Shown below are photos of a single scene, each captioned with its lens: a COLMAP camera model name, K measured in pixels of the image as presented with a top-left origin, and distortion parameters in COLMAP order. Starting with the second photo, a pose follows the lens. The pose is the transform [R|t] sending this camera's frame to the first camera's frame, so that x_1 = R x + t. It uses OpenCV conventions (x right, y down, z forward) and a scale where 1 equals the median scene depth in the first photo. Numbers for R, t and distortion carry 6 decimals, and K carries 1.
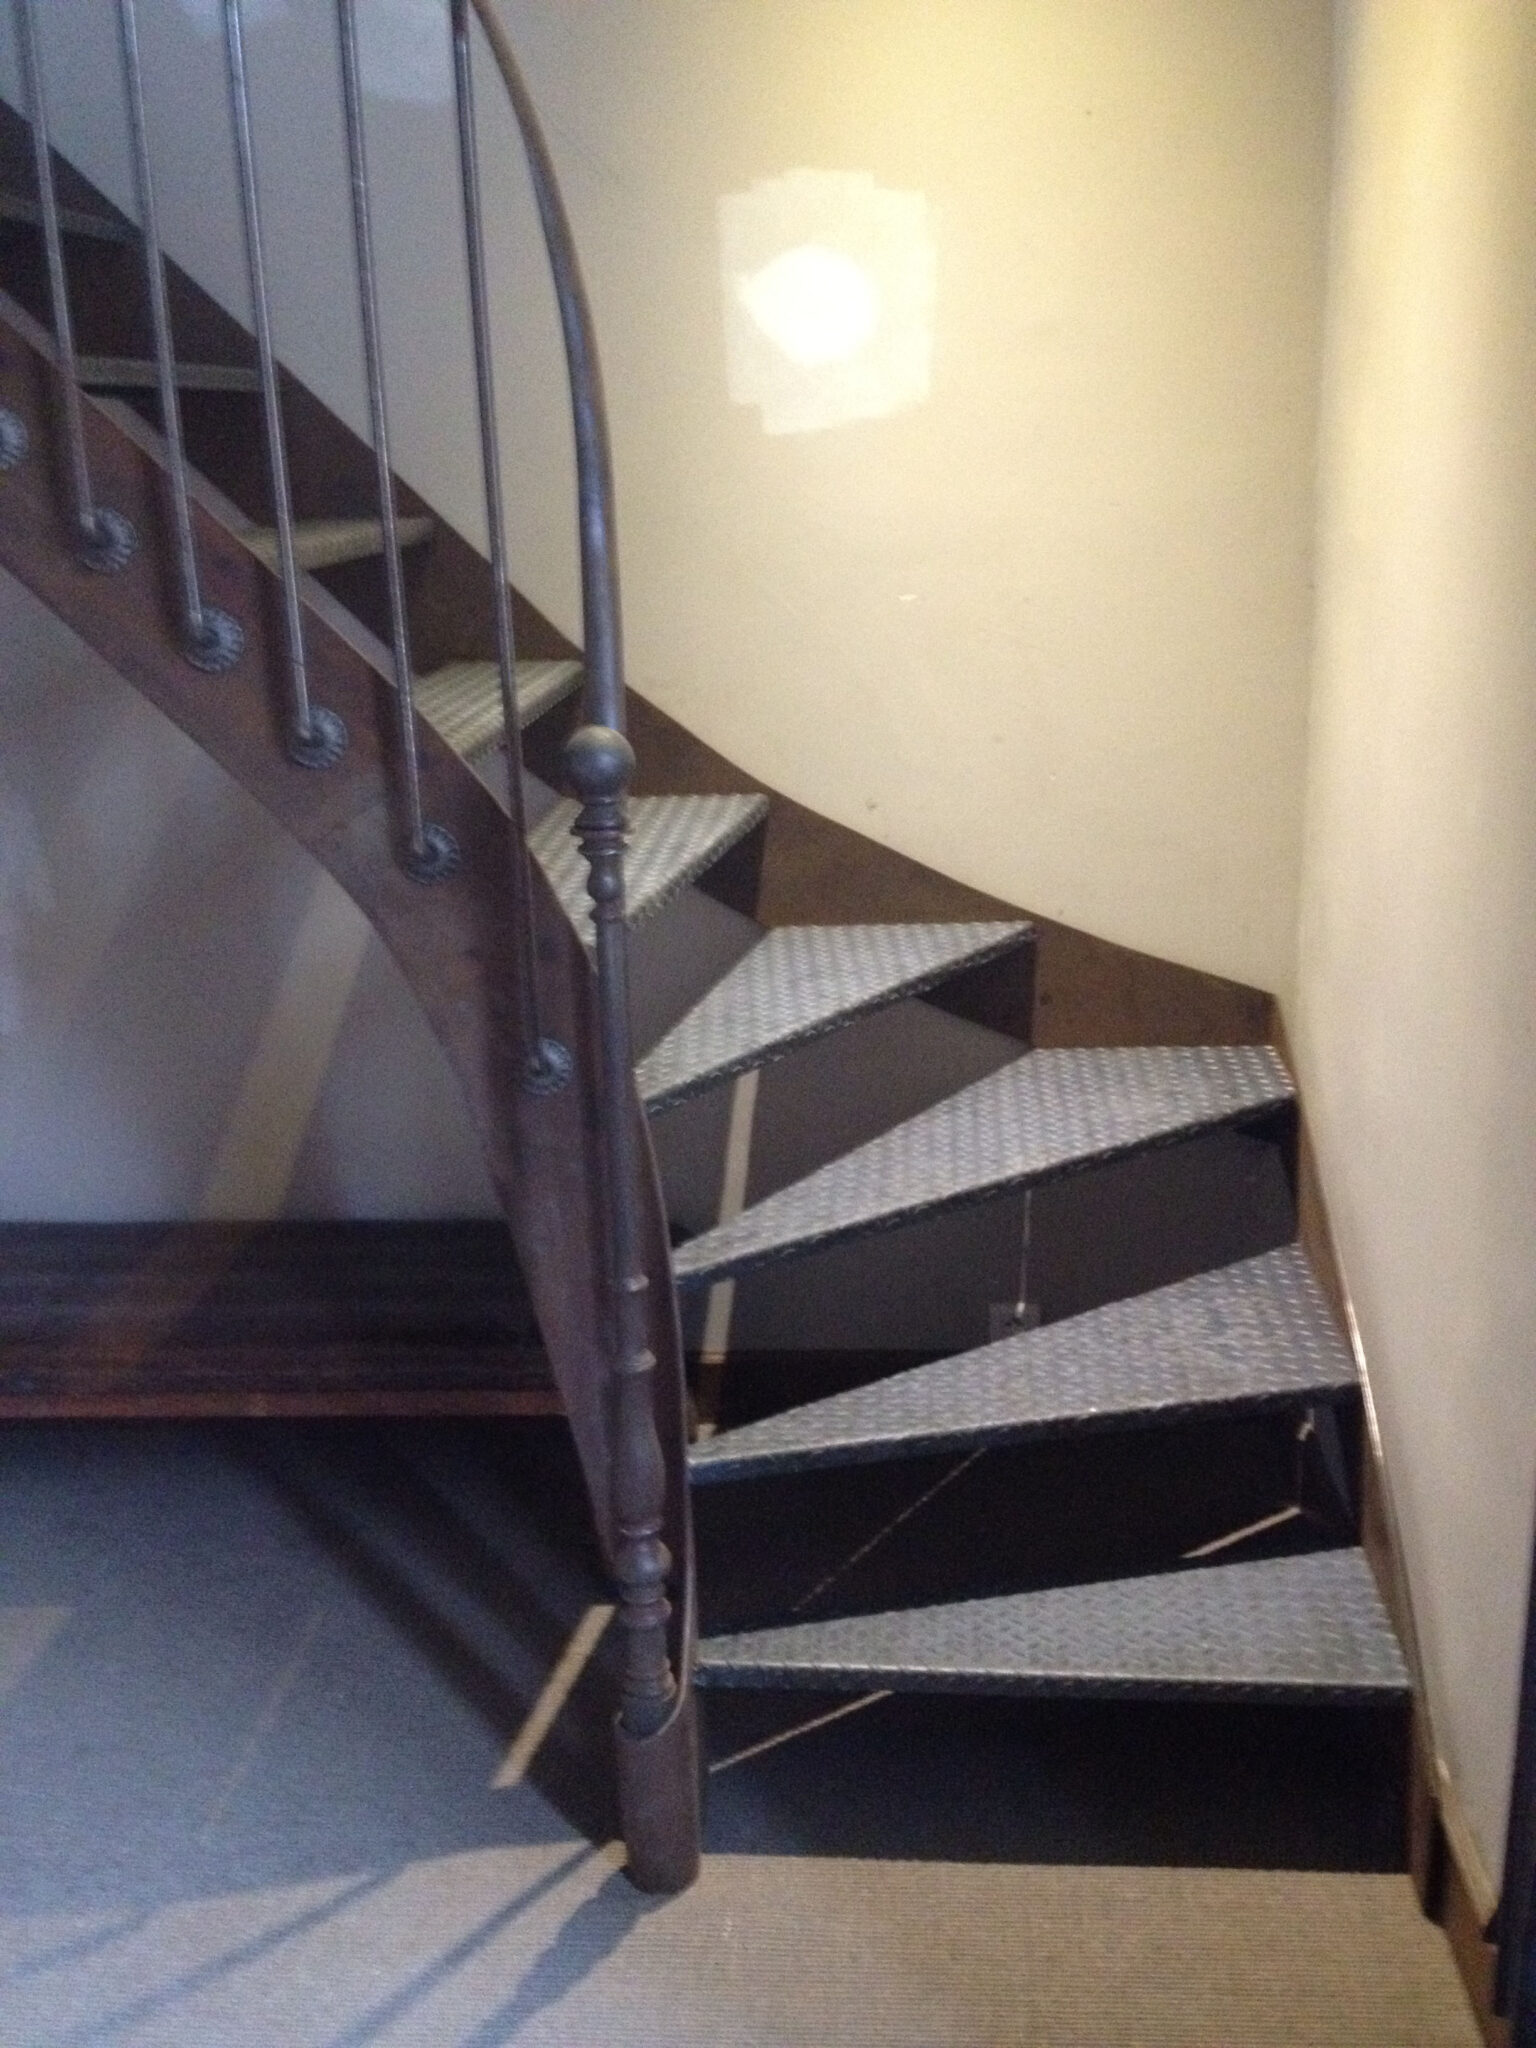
lens RADIAL K [[1906.9, 0, 768.0], [0, 1906.9, 1024.0], [0, 0, 1]] dist [0.159916, -0.328154]
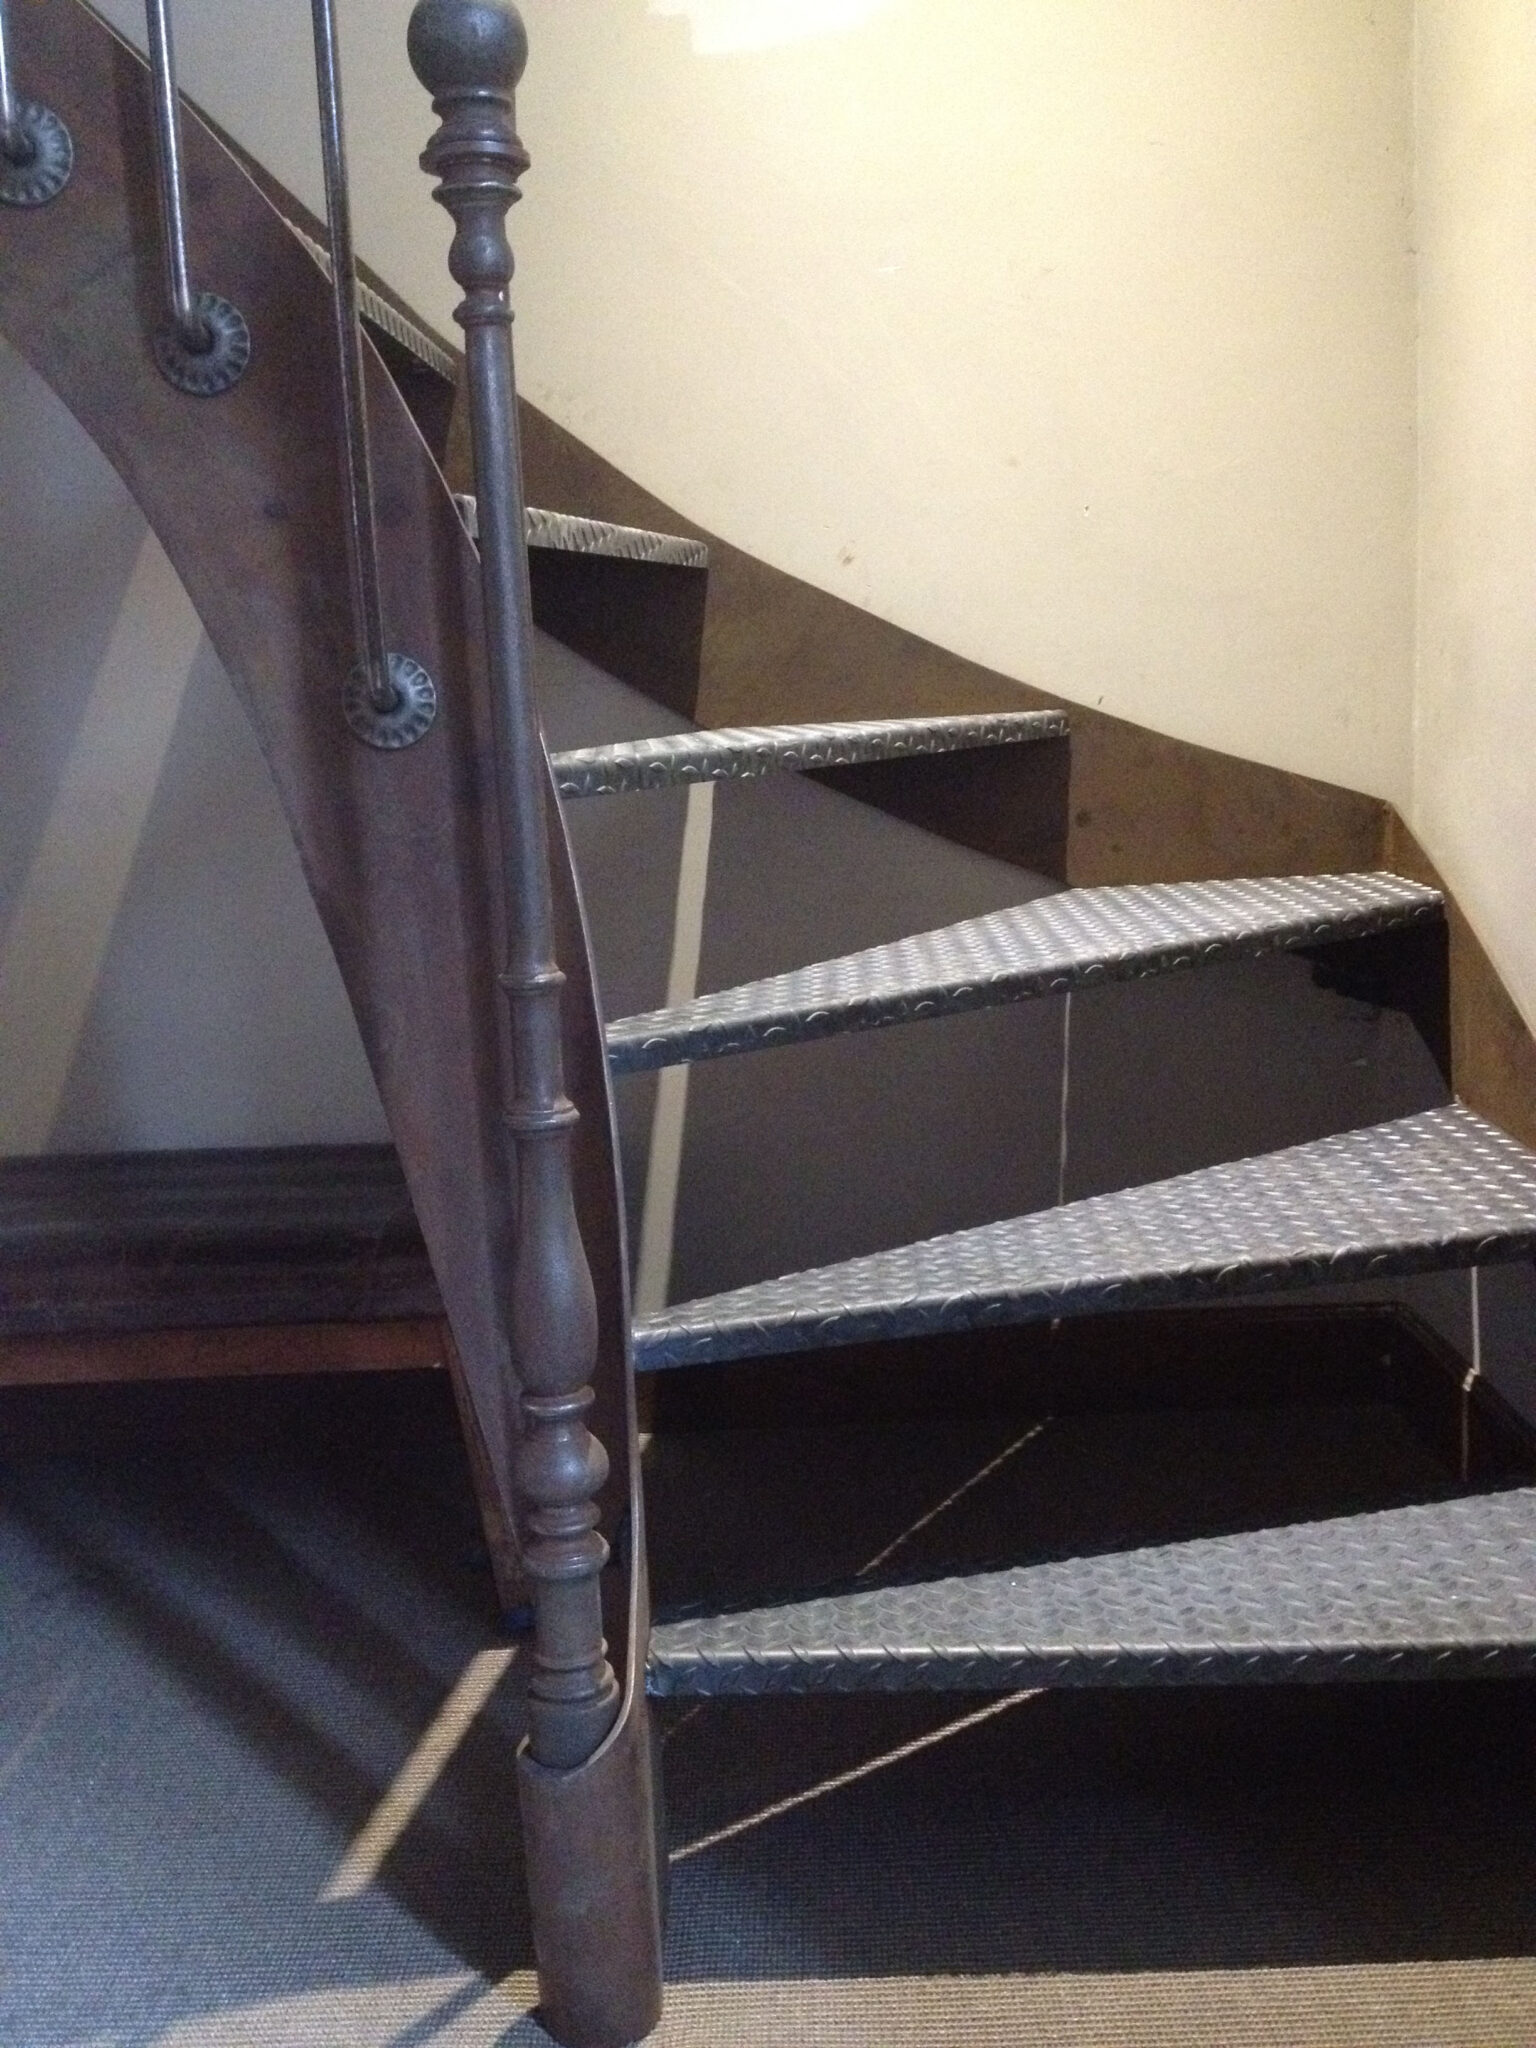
lens RADIAL K [[1906.9, 0, 768.0], [0, 1906.9, 1024.0], [0, 0, 1]] dist [0.159916, -0.328154]
pose [[0.998249, -0.020686, 0.055417, -0.028867], [0.026865, 0.993210, -0.113187, 0.196776], [-0.052699, 0.114477, 0.992027, 0.355950]]
